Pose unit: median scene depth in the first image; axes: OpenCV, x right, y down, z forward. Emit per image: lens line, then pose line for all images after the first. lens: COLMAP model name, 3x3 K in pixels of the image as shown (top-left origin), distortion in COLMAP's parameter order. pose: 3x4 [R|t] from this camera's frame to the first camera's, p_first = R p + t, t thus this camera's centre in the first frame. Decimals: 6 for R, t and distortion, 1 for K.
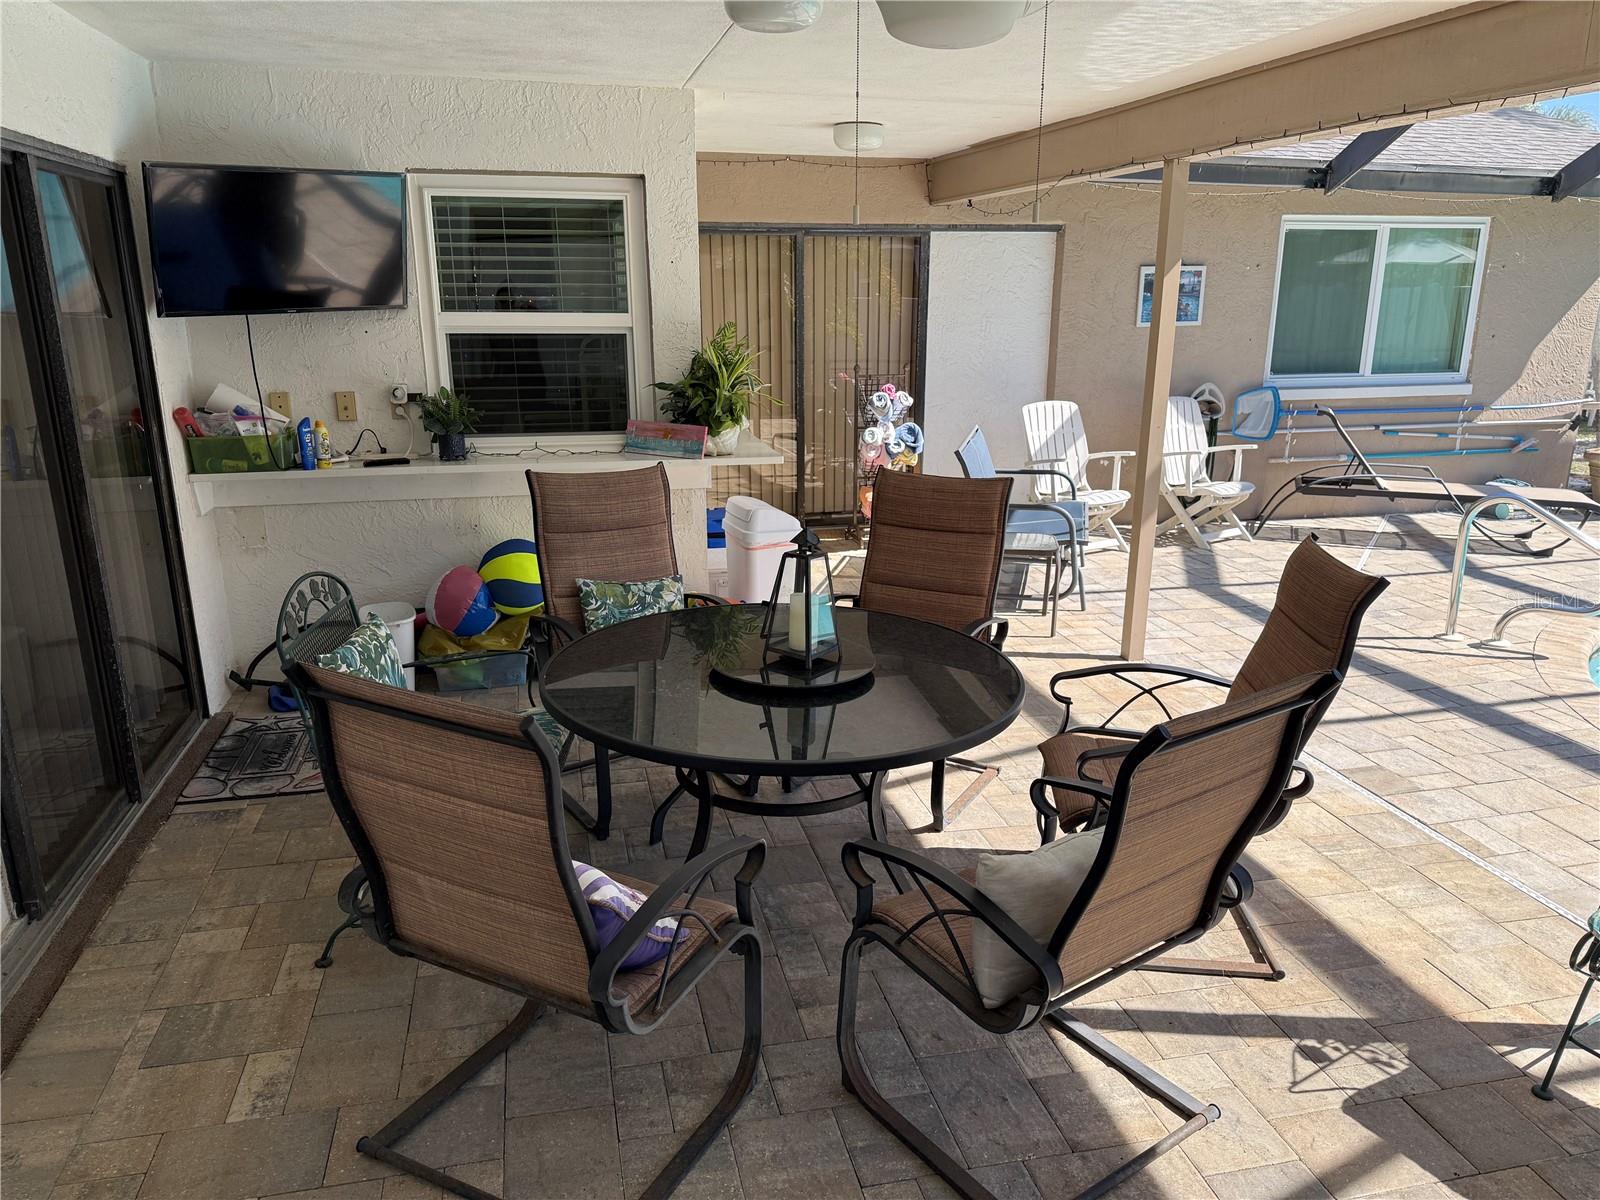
lens RADIAL K [[1121.0, 0, 805.8], [0, 1121.0, 616.7], [0, 0, 1]] dist [0.041954, -0.047611]
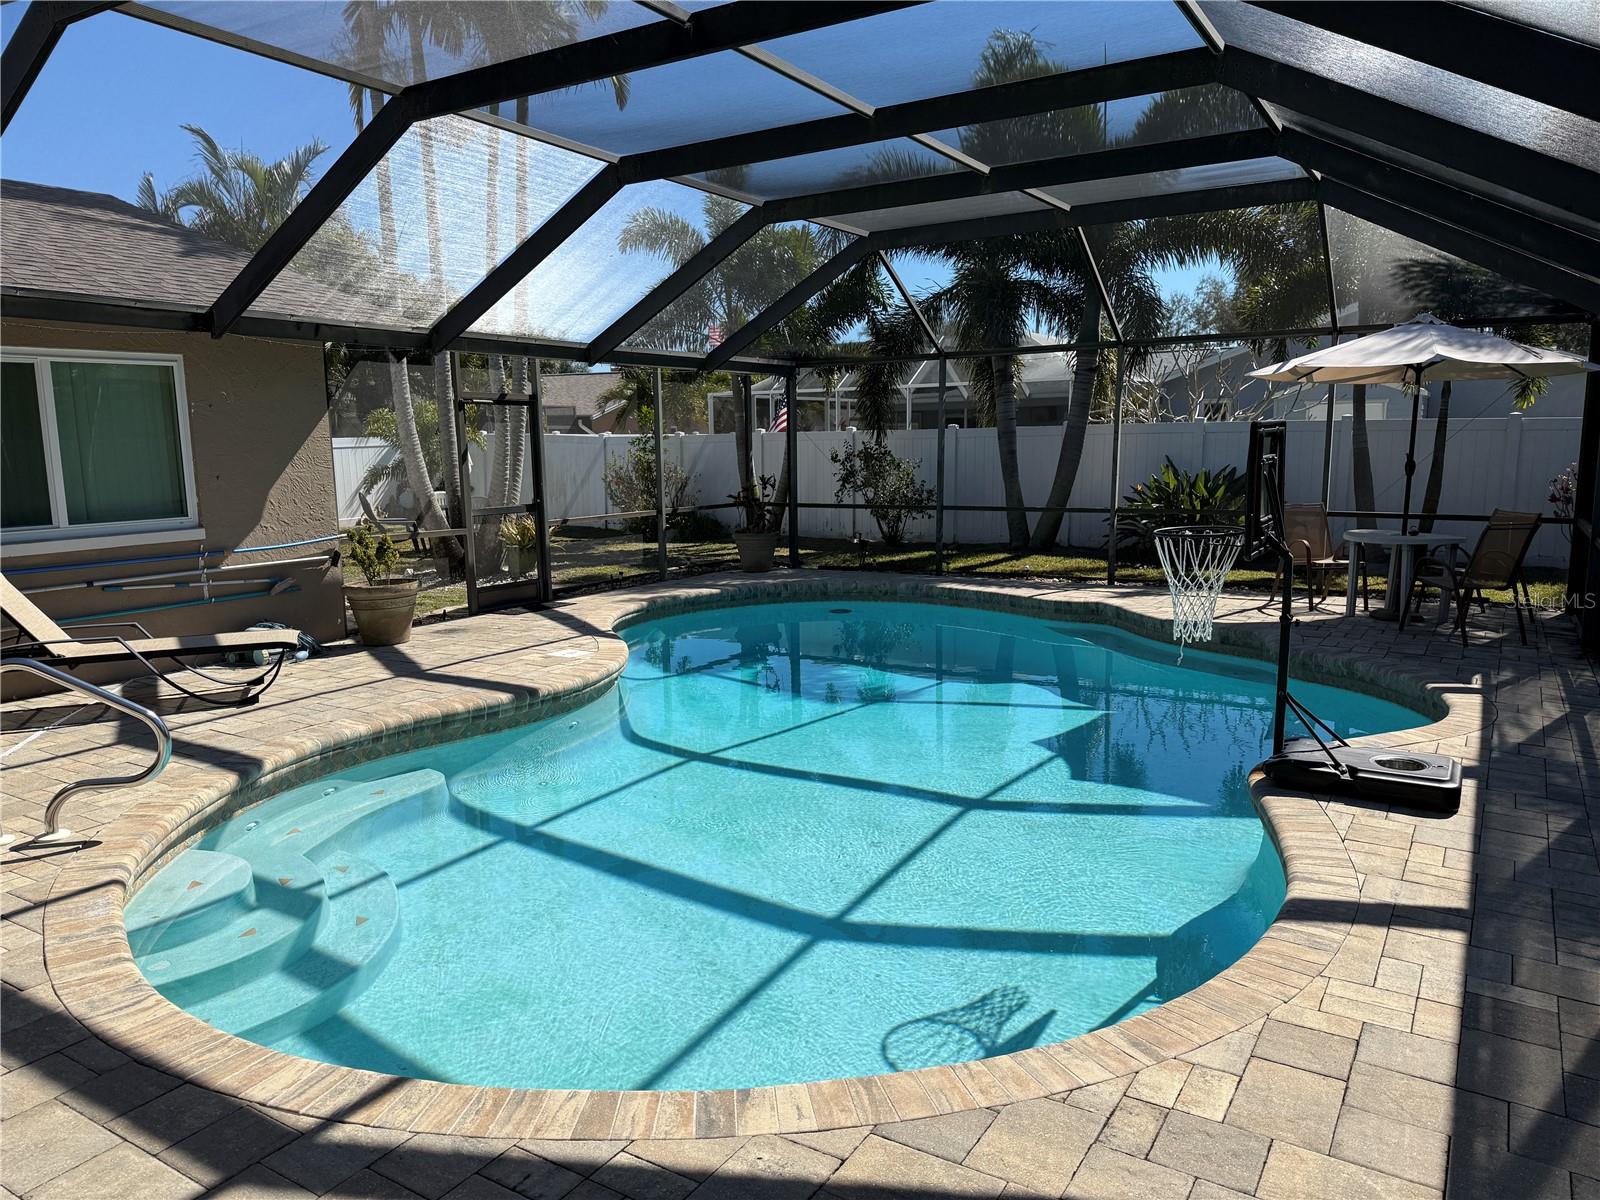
lens RADIAL K [[1121.0, 0, 796.5], [0, 1121.0, 600.1], [0, 0, 1]] dist [0.041954, -0.047611]
pose [[0.718253, -0.109158, 0.687166, 0.437108], [0.208951, 0.975870, -0.063385, 0.020235], [-0.663665, 0.189110, 0.723730, 0.019124]]
